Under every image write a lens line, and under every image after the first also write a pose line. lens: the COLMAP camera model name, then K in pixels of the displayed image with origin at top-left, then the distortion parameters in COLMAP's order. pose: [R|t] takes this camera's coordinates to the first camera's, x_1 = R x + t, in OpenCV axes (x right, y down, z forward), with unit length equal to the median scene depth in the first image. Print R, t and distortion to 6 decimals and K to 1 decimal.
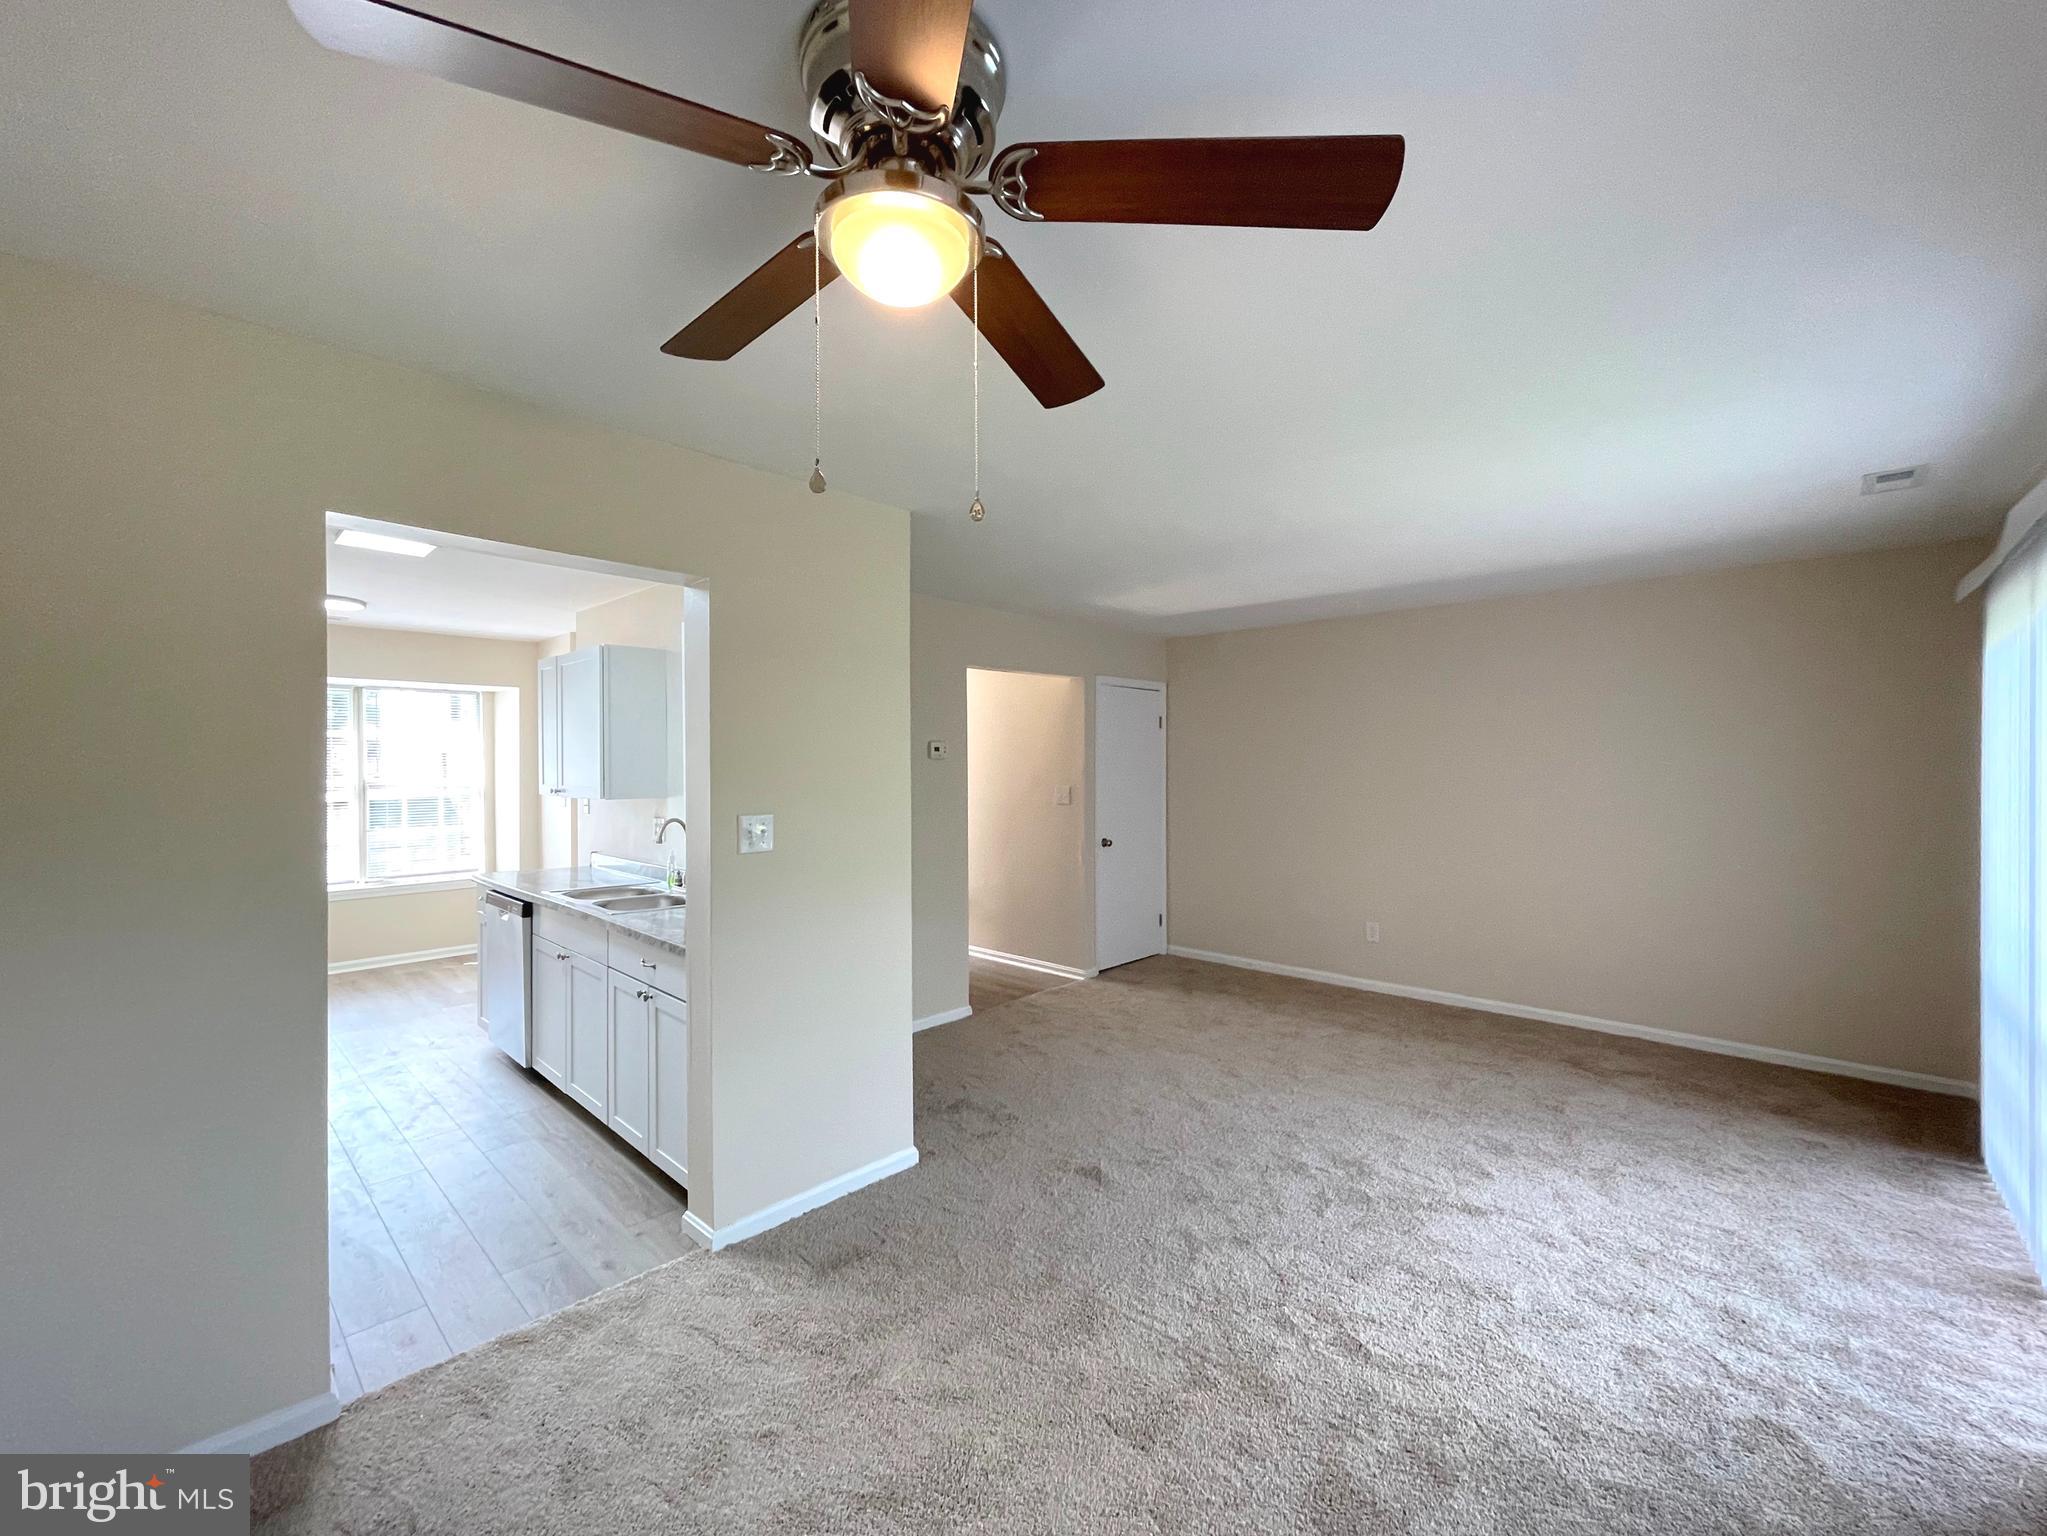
lens RADIAL K [[829.6, 0, 1017.8], [0, 829.6, 769.6], [0, 0, 1]] dist [0.002560, 0.000259]
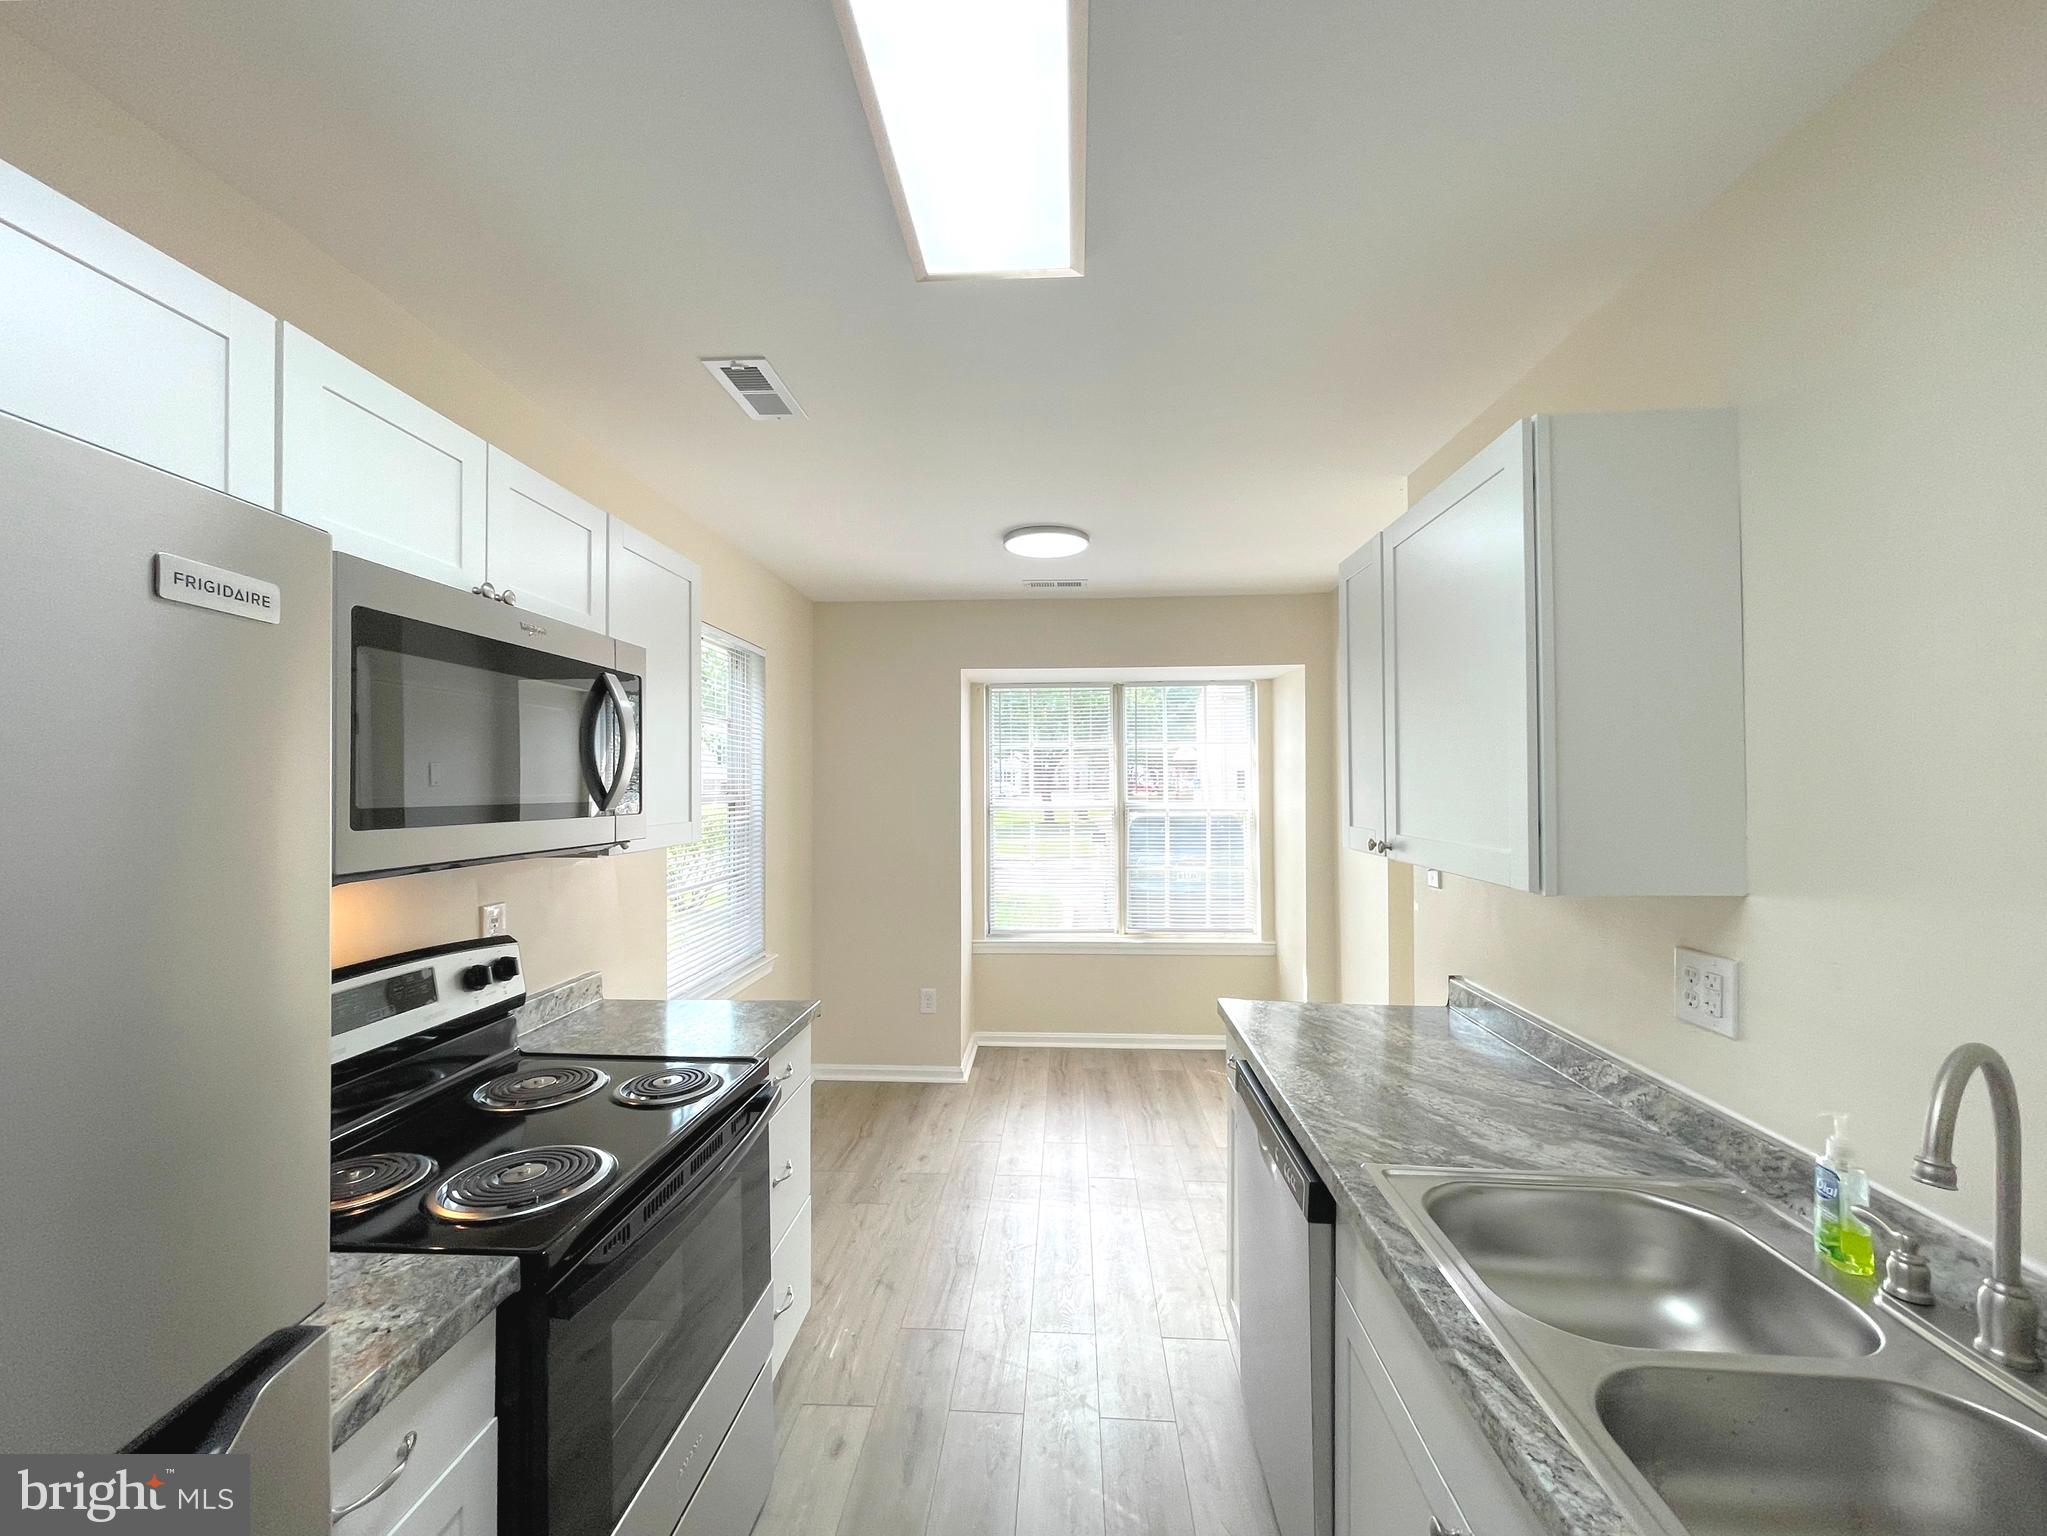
lens RADIAL K [[829.6, 0, 1015.7], [0, 829.6, 776.4], [0, 0, 1]] dist [0.002560, 0.000259]
pose [[0.636965, -0.008911, -0.770841, -0.289587], [-0.003248, 0.999893, -0.014243, -0.002766], [0.770885, 0.011576, 0.636869, 0.487806]]
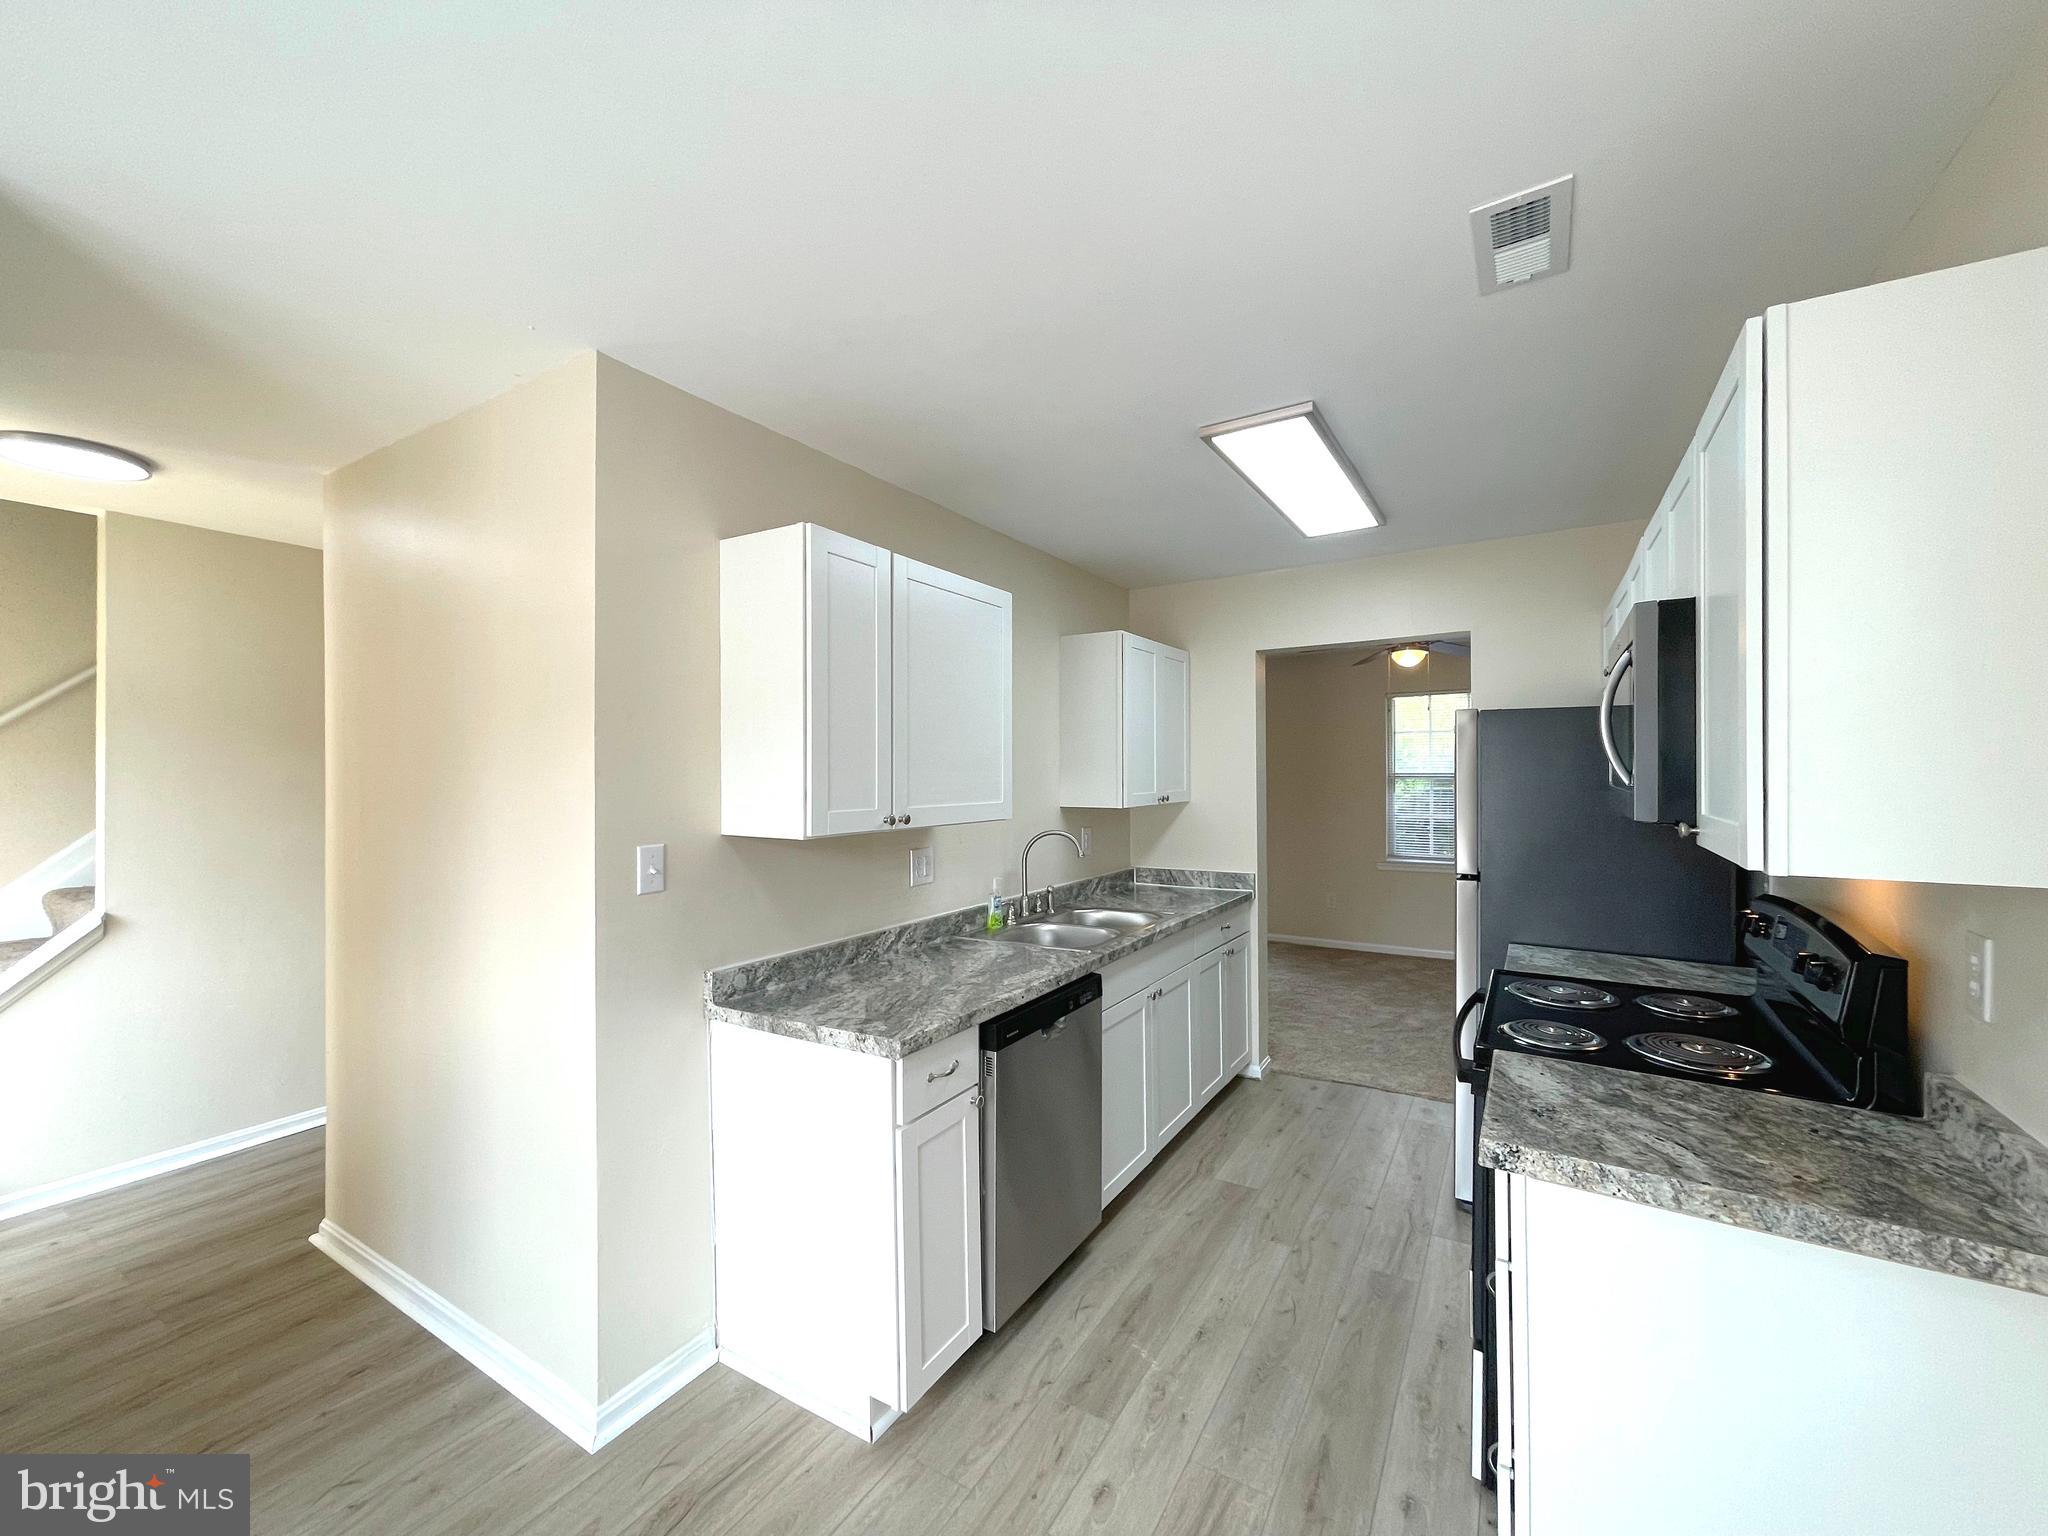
lens RADIAL K [[830.0, 0, 1023.5], [0, 830.0, 769.9], [0, 0, 1]] dist [0.002560, 0.000259]
pose [[-0.201602, 0.001678, 0.979466, -0.705996], [0.012069, 0.999927, 0.000771, -0.002946], [-0.979393, 0.011976, -0.201608, 0.745124]]
